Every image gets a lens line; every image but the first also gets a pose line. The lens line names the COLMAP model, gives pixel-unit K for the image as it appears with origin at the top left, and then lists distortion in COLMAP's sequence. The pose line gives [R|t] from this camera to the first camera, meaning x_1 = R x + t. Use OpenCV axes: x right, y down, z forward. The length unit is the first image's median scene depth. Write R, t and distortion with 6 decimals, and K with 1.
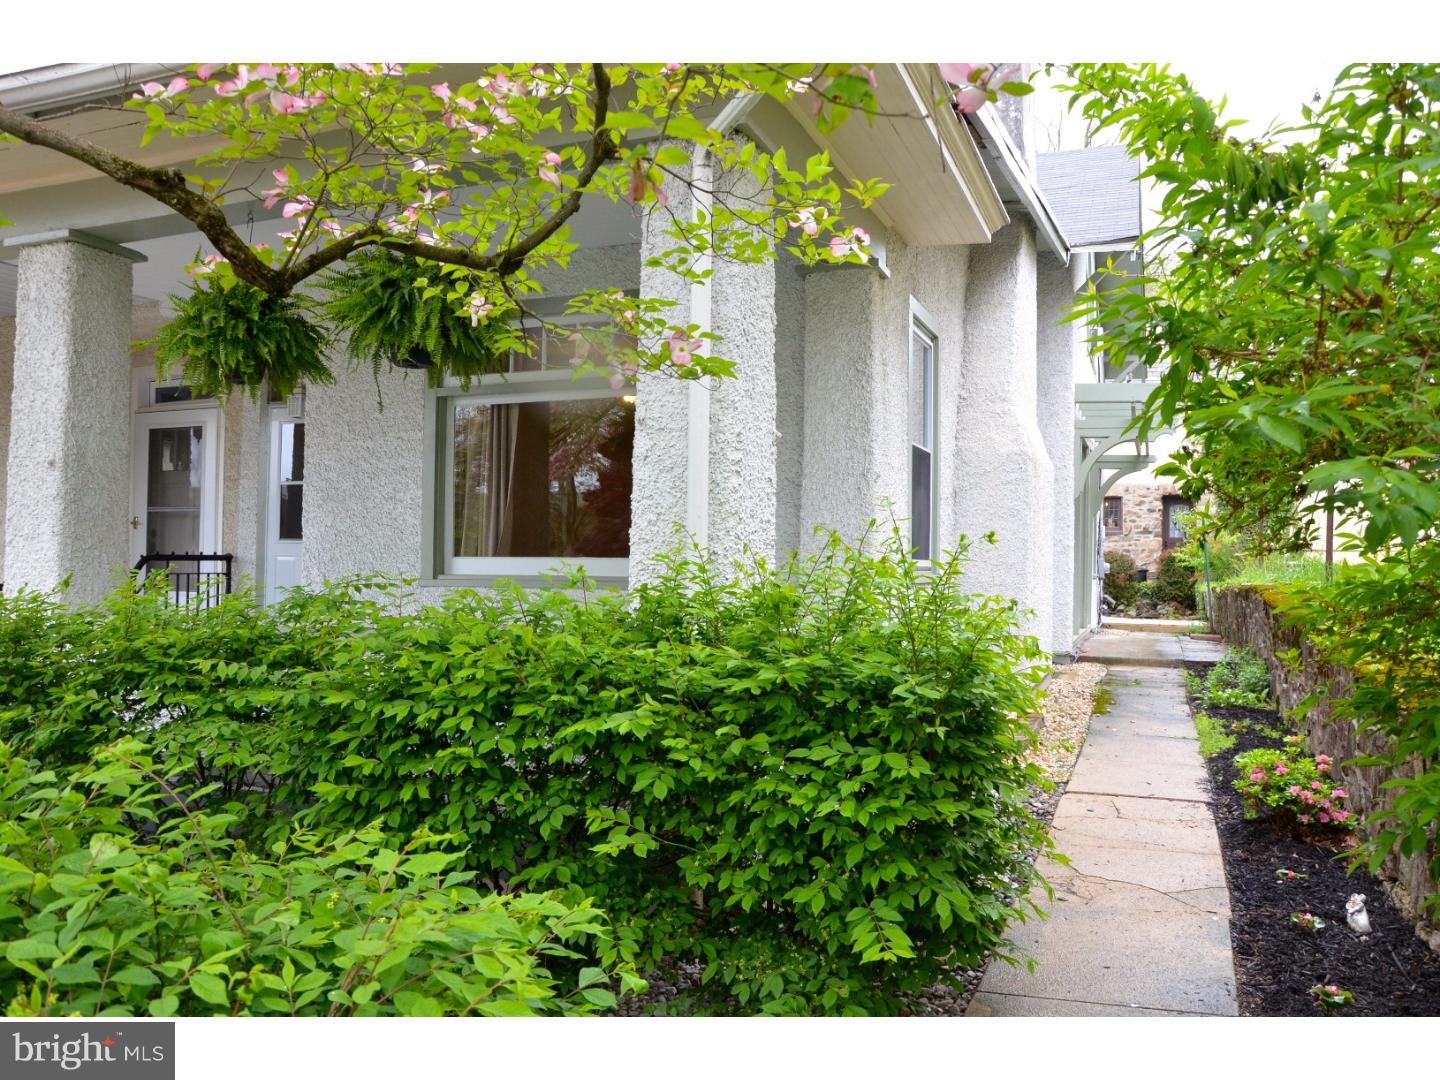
lens RADIAL K [[1144.9, 0, 720.0], [0, 1144.9, 540.0], [0, 0, 1]] dist [-0.145636, 0.126338]
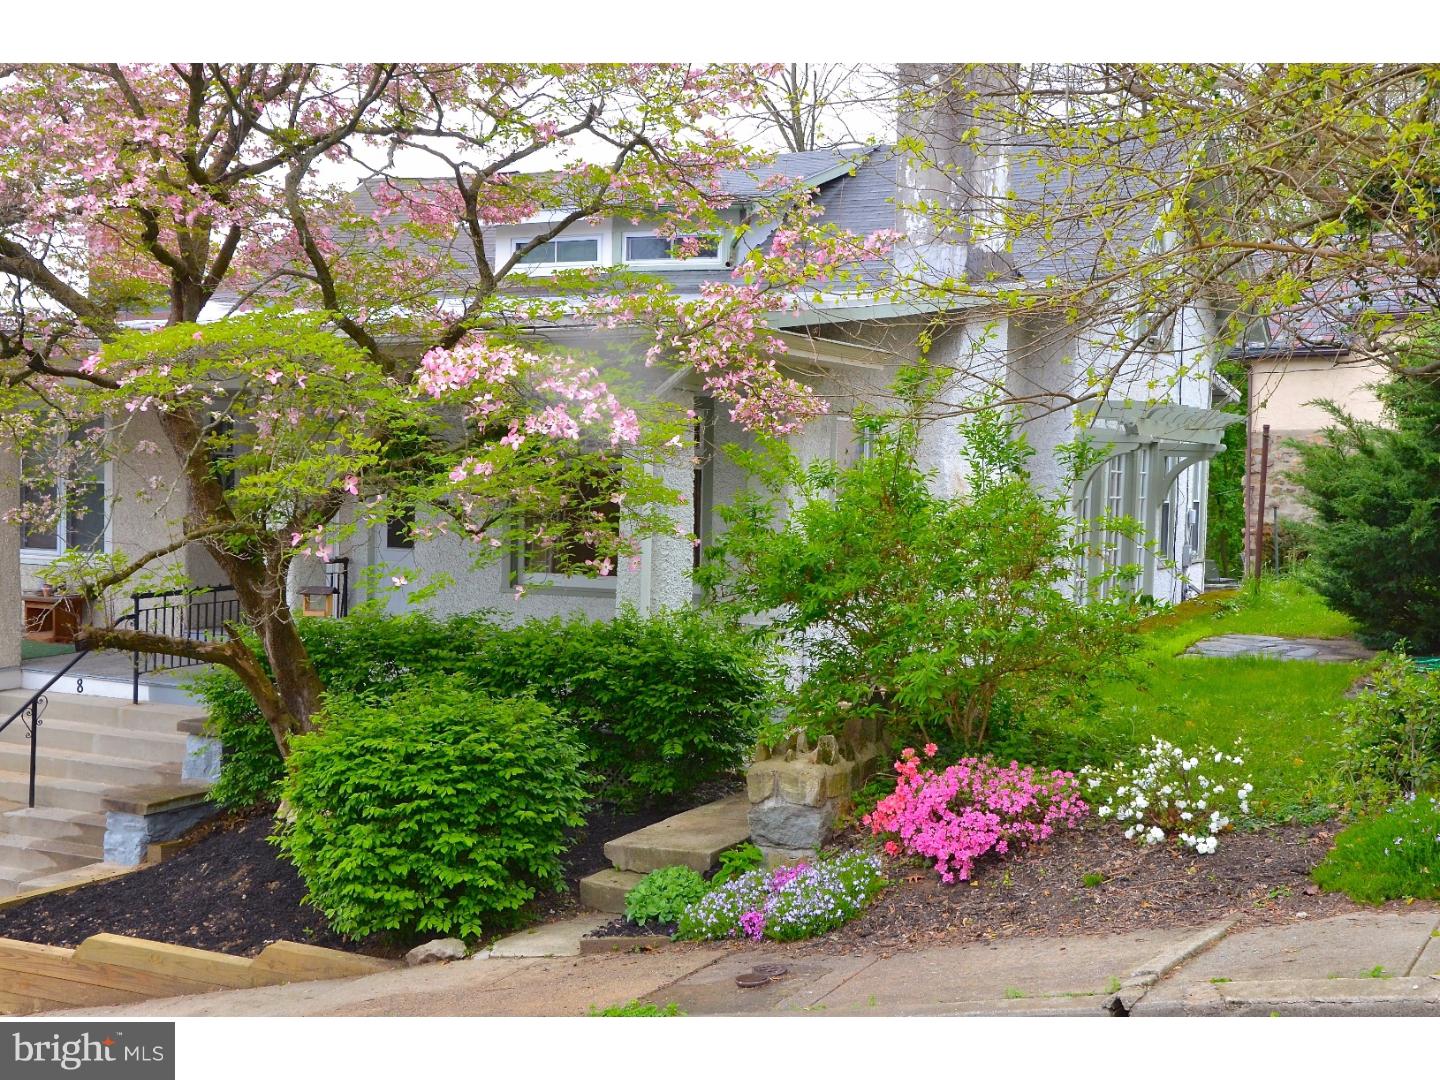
lens RADIAL K [[1901.8, 0, 720.0], [0, 1901.8, 540.0], [0, 0, 1]] dist [-0.005569, 0.004498]
pose [[0.991182, 0.014738, -0.131682, 0.777421], [-0.008534, 0.998832, 0.047553, -0.366336], [0.132229, -0.046010, 0.990151, -3.313522]]
